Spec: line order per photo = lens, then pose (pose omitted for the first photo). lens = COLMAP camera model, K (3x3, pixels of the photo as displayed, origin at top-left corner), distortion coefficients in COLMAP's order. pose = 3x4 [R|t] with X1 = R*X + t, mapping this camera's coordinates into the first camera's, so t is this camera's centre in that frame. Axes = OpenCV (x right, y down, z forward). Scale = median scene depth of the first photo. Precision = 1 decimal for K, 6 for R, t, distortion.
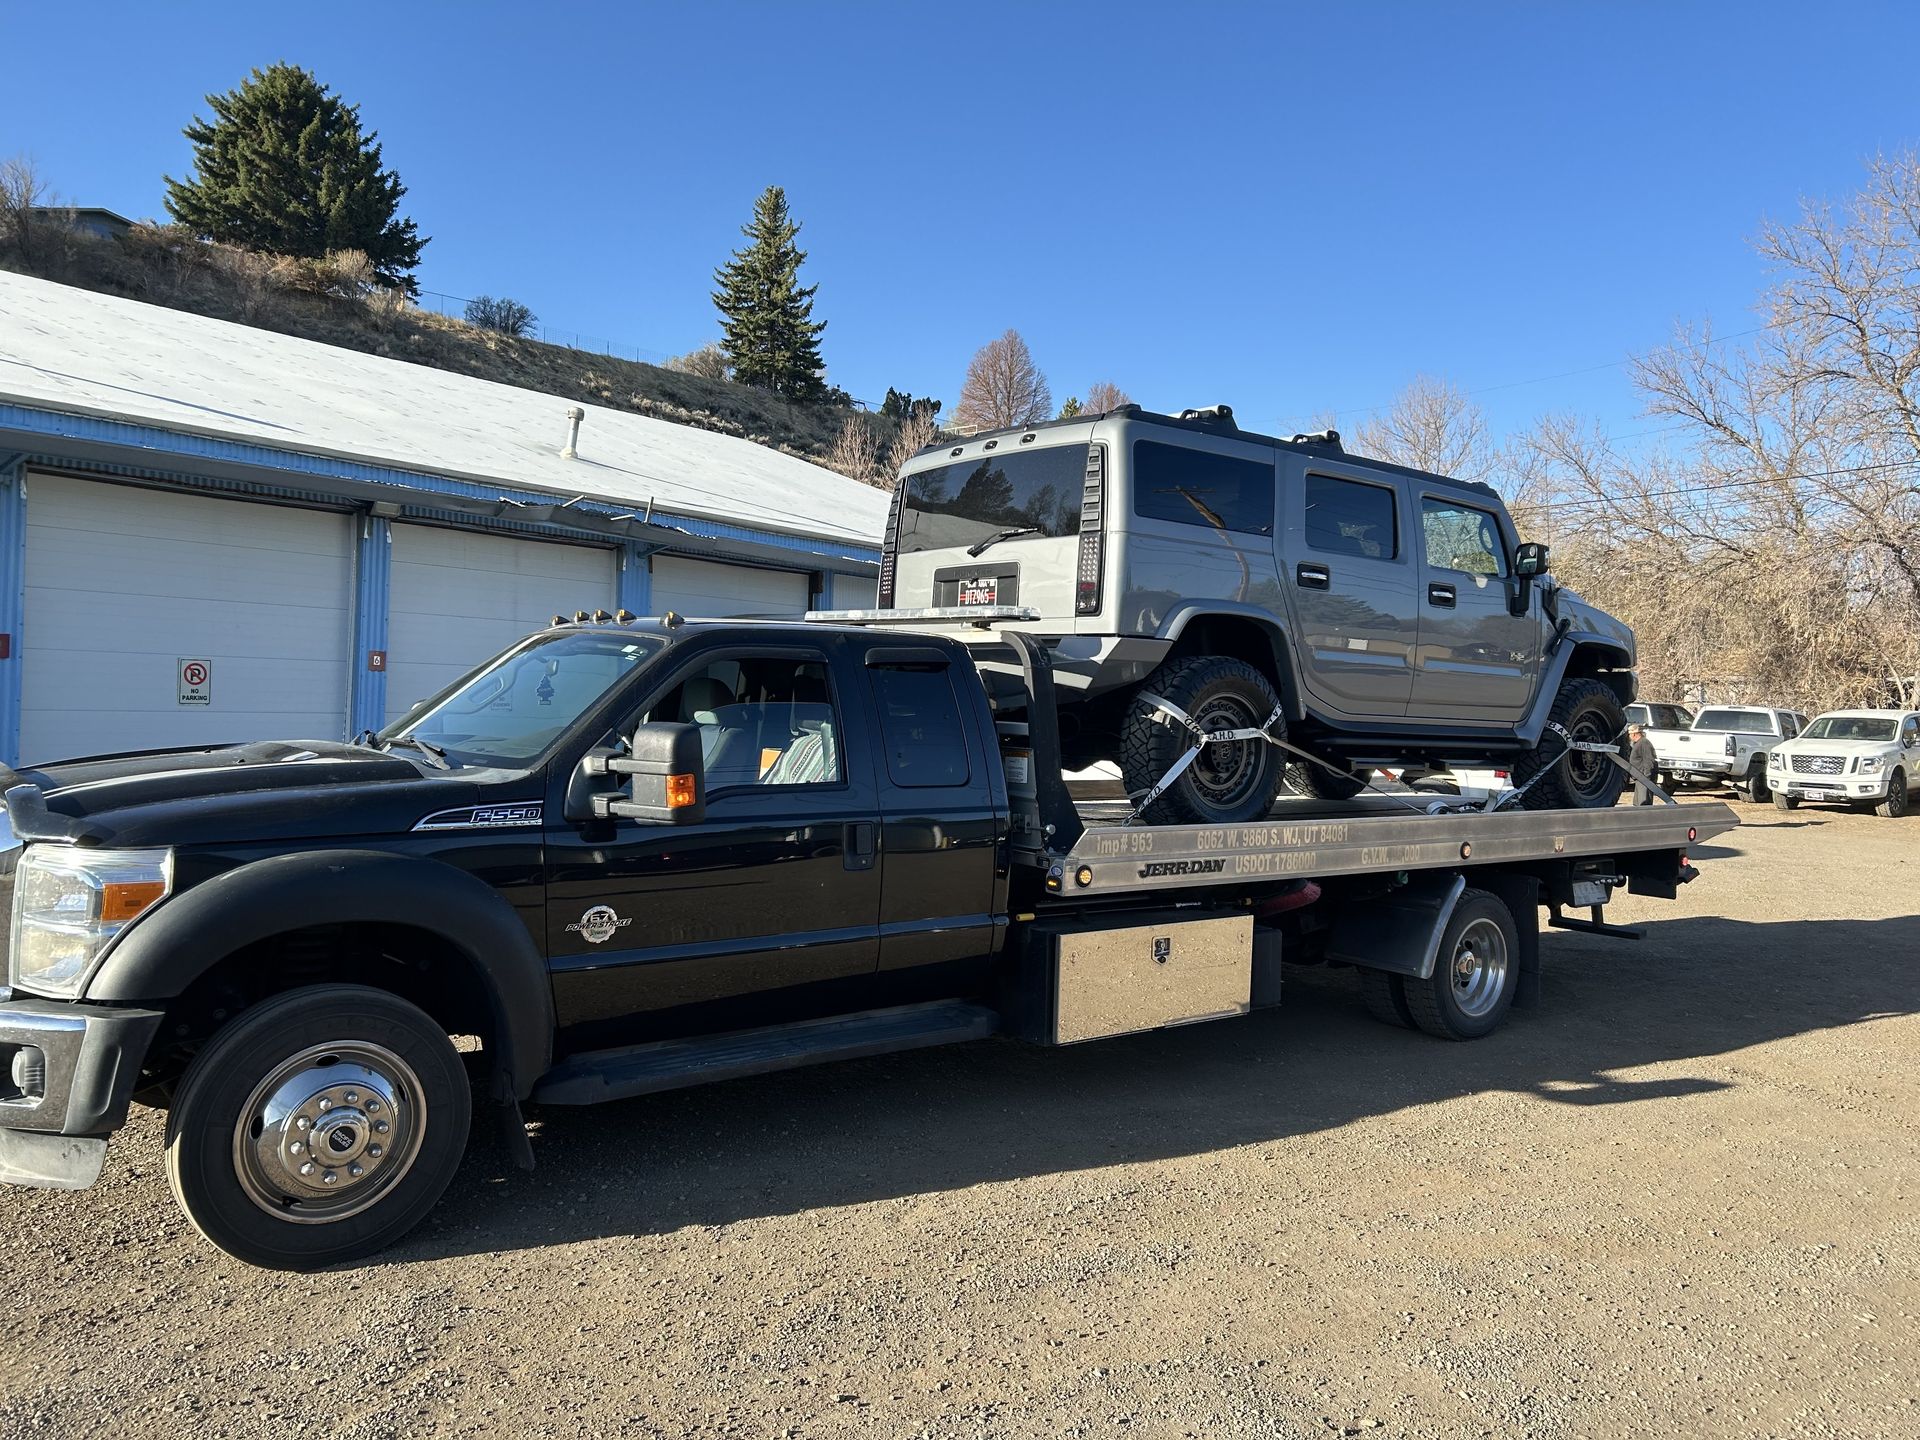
lens RADIAL K [[1444.5, 0, 960.0], [0, 1444.5, 720.0], [0, 0, 1]] dist [0.069467, -0.104784]
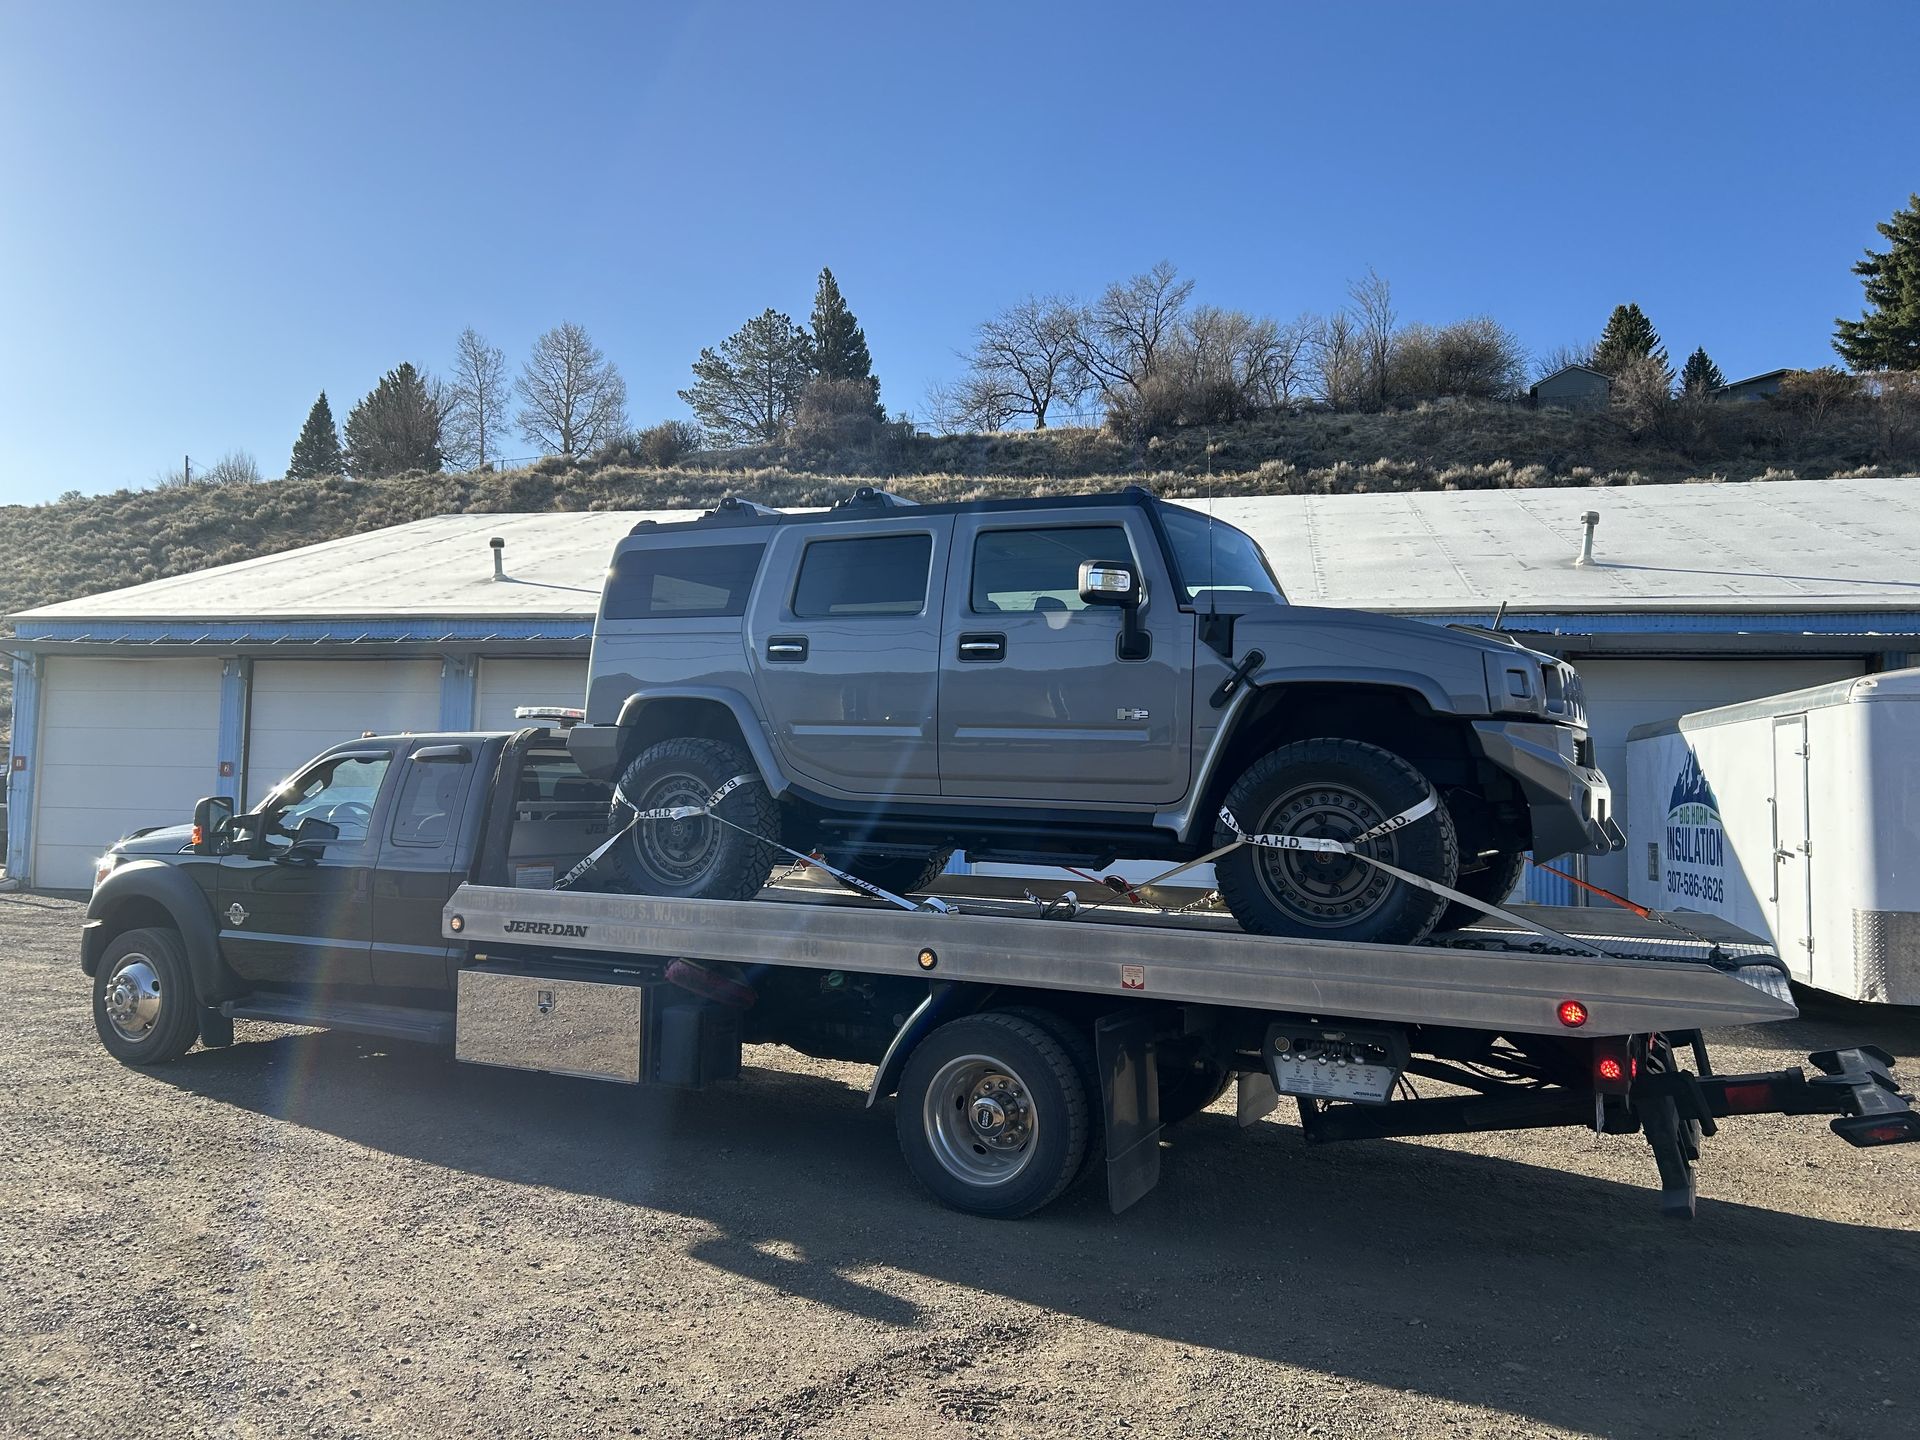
lens RADIAL K [[1415.8, 0, 960.0], [0, 1415.8, 720.0], [0, 0, 1]] dist [0.040426, 0.000088]
pose [[0.421189, -0.070440, -0.904233, 1.164133], [-0.020758, 0.995970, -0.087256, 0.027293], [0.906735, 0.055521, 0.418029, 0.734634]]
